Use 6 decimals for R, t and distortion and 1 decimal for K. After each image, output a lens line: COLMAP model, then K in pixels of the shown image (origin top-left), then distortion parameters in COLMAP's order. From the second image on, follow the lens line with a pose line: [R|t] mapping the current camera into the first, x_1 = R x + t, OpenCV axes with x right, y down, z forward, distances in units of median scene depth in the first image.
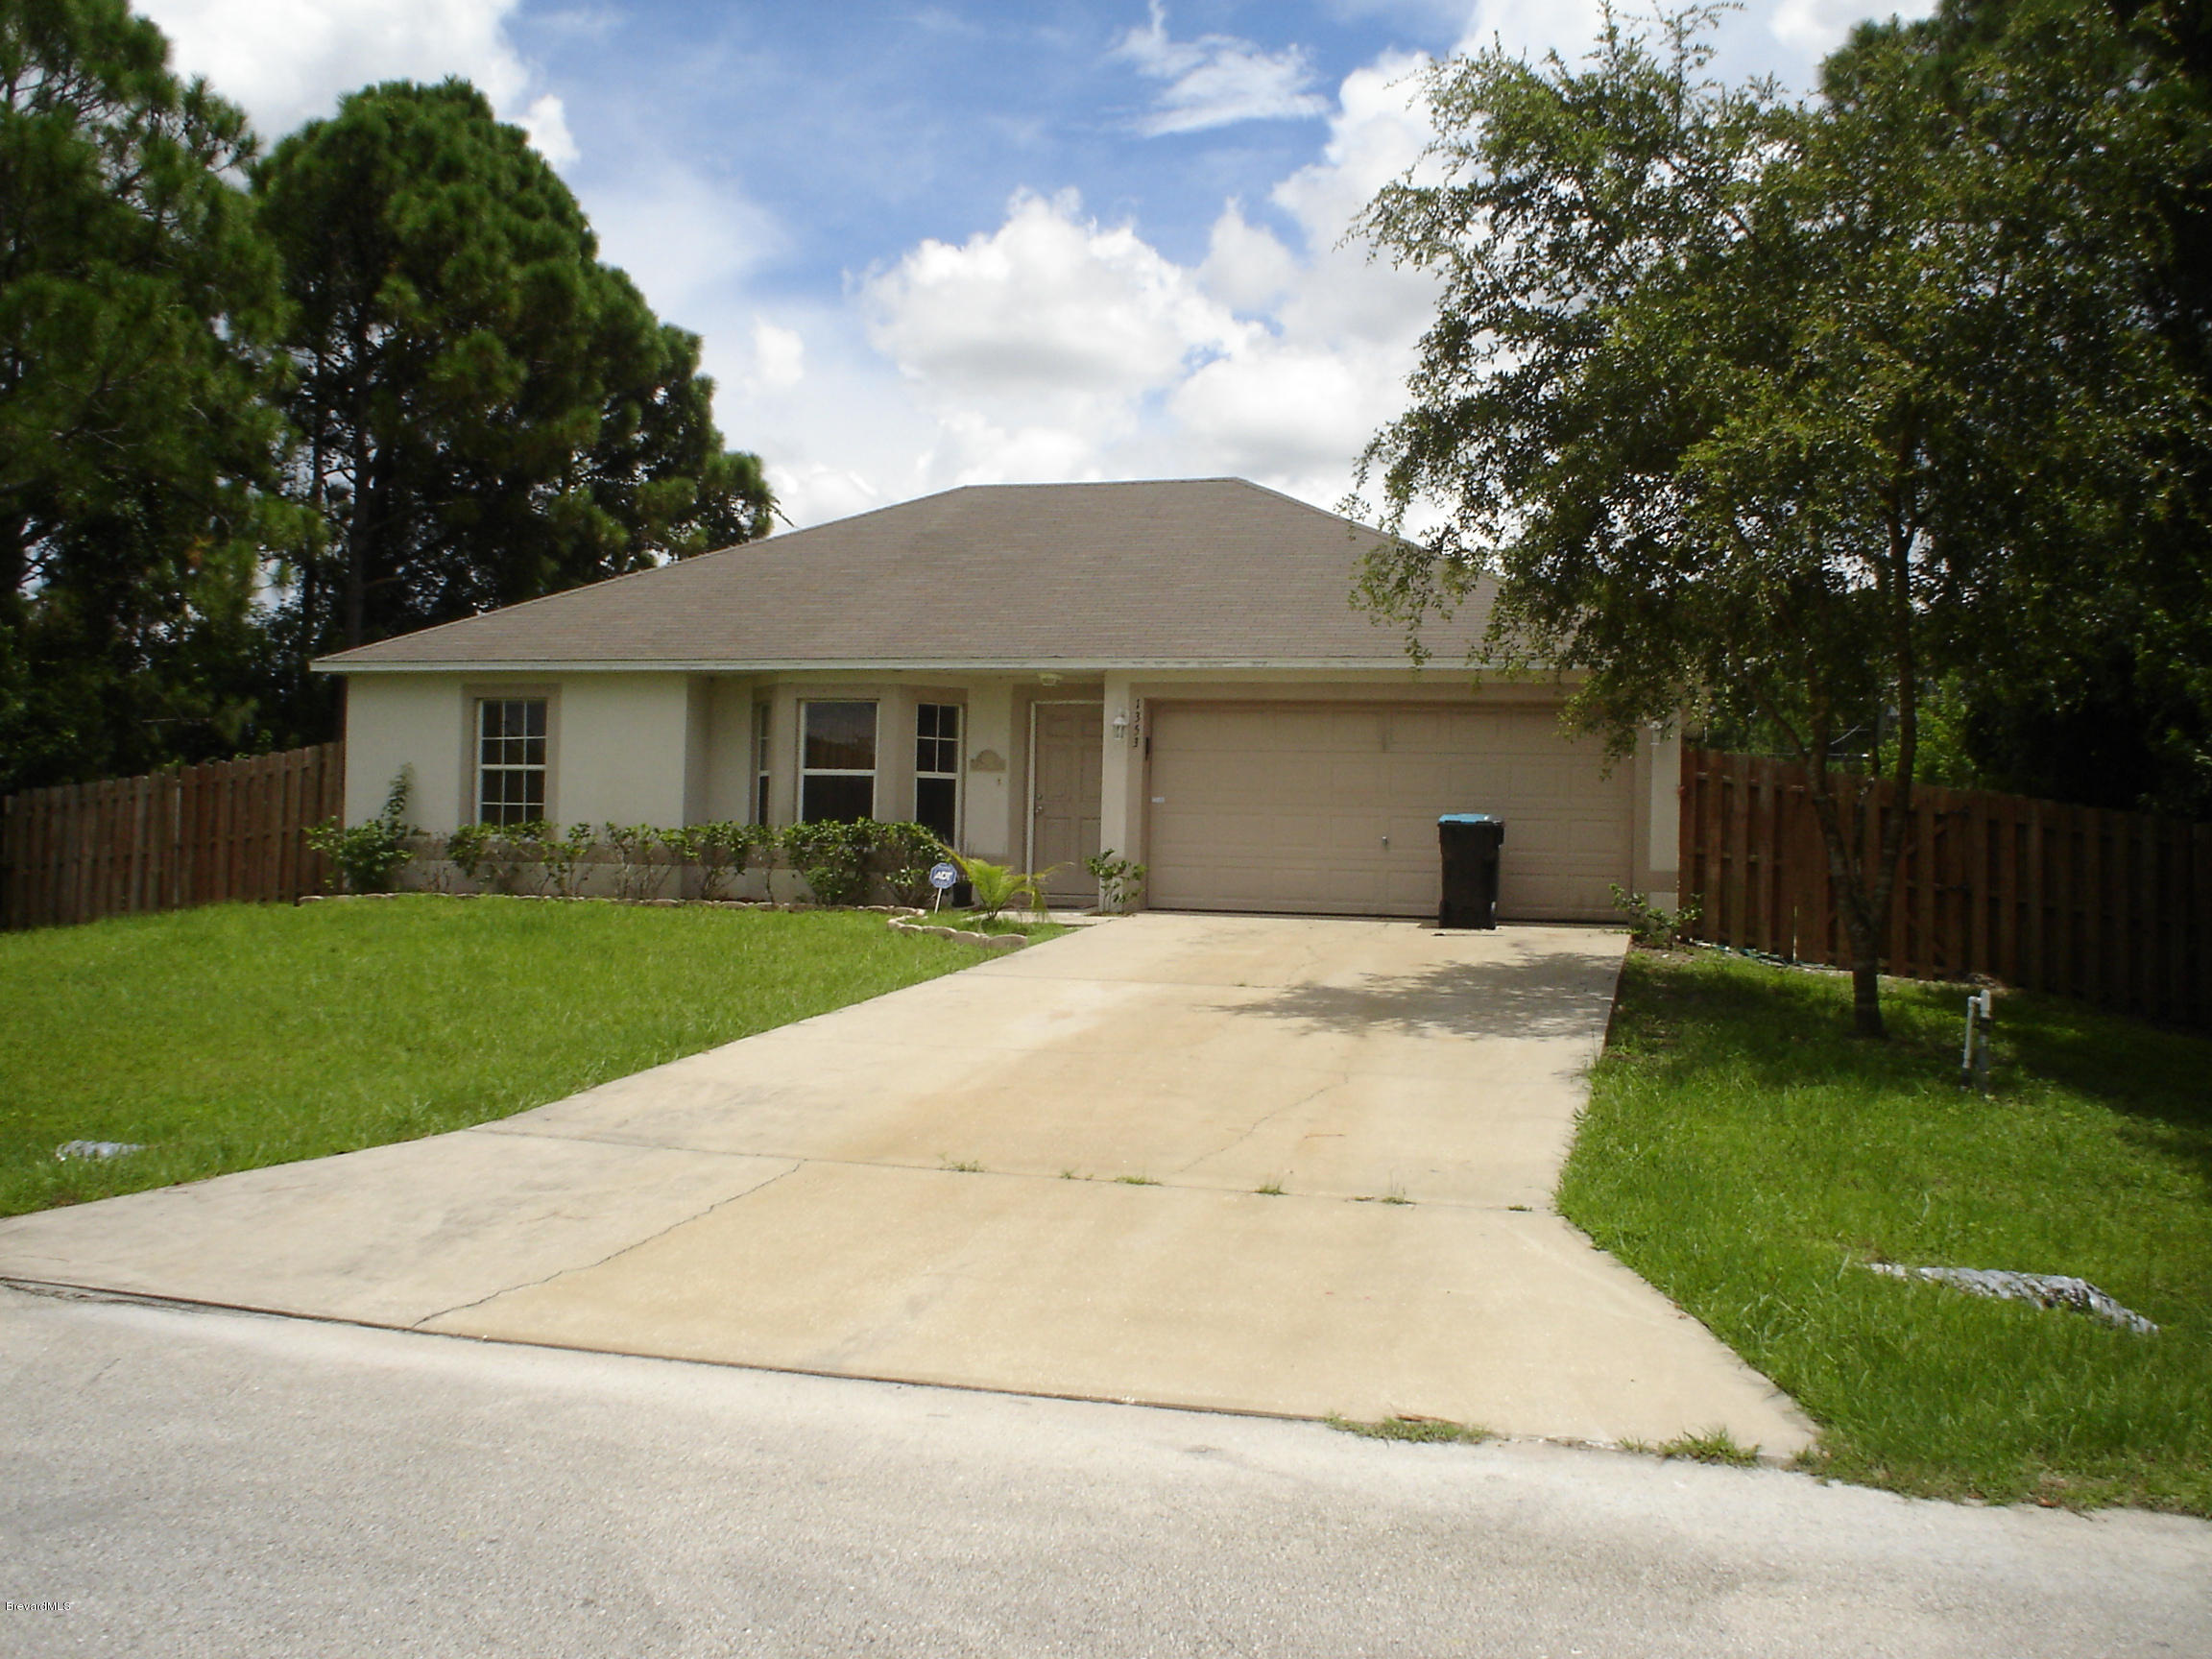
lens RADIAL K [[2106.7, 0, 1108.0], [0, 2106.7, 841.4], [0, 0, 1]] dist [-0.124929, 0.102654]
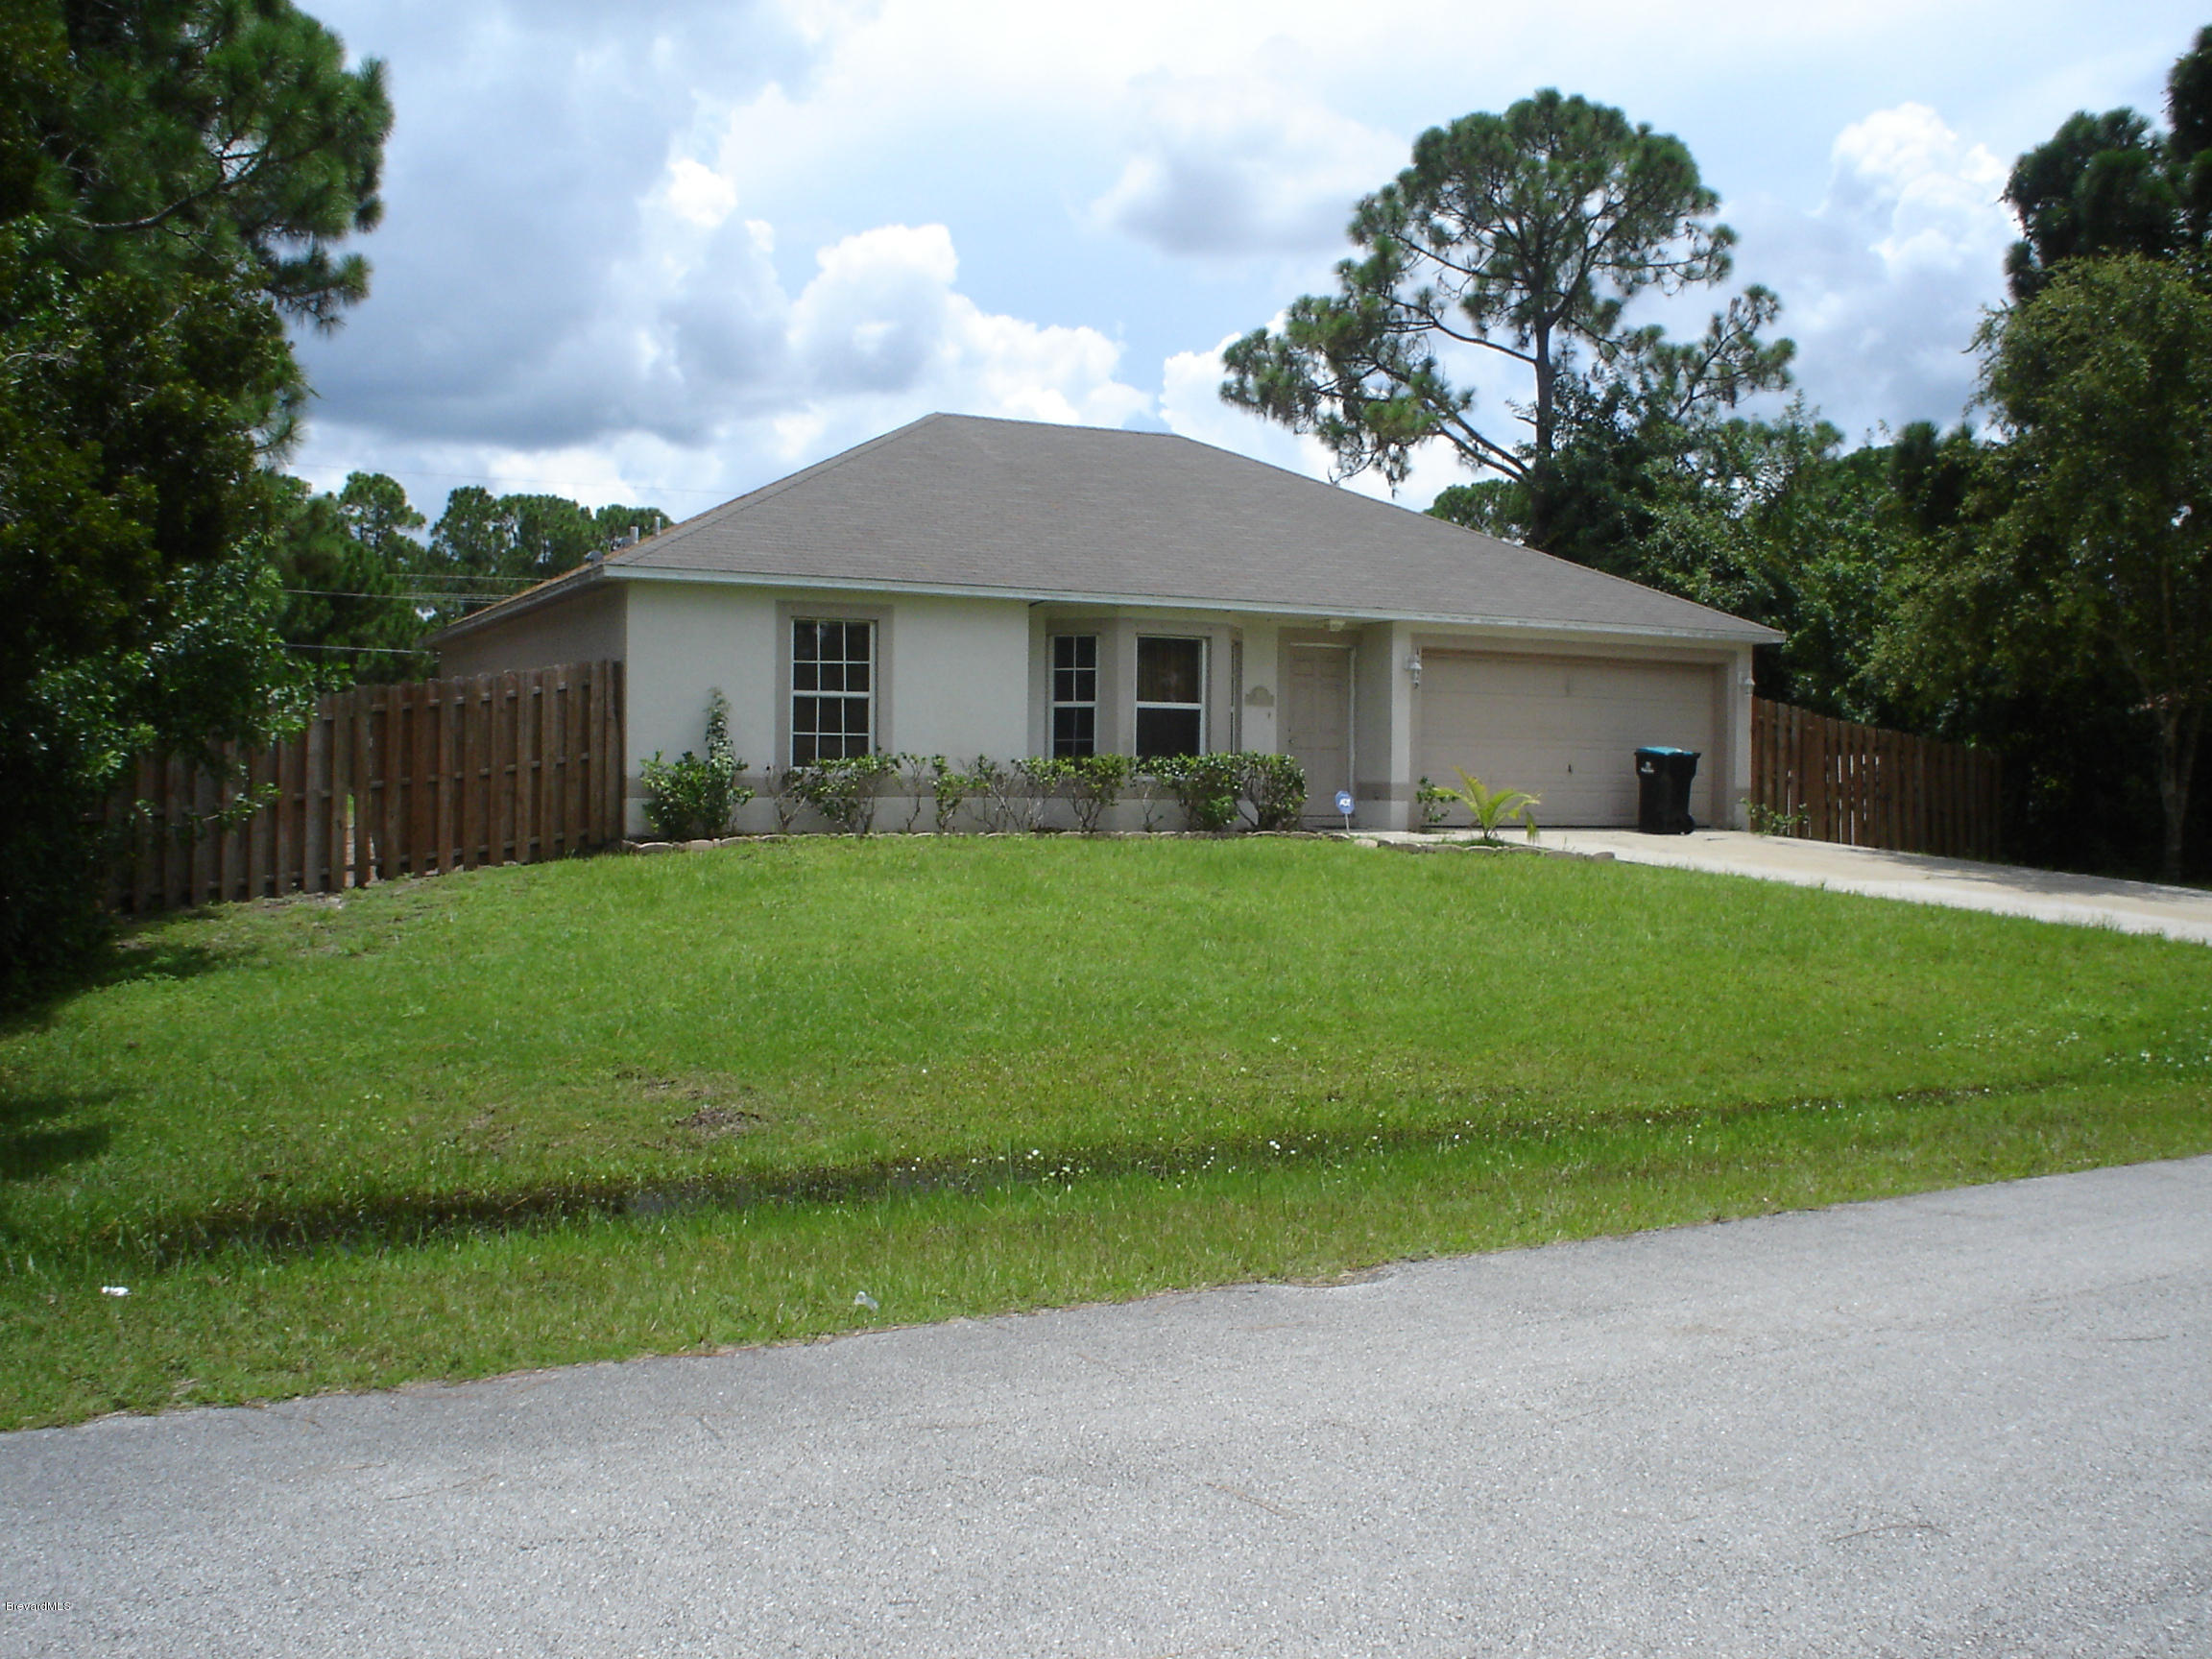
lens RADIAL K [[2106.7, 0, 1108.0], [0, 2106.7, 841.4], [0, 0, 1]] dist [-0.124929, 0.102654]
pose [[0.724982, -0.036951, 0.687776, -0.840893], [0.000885, 0.998609, 0.052717, -0.019768], [-0.688767, -0.037611, 0.724007, 0.250296]]
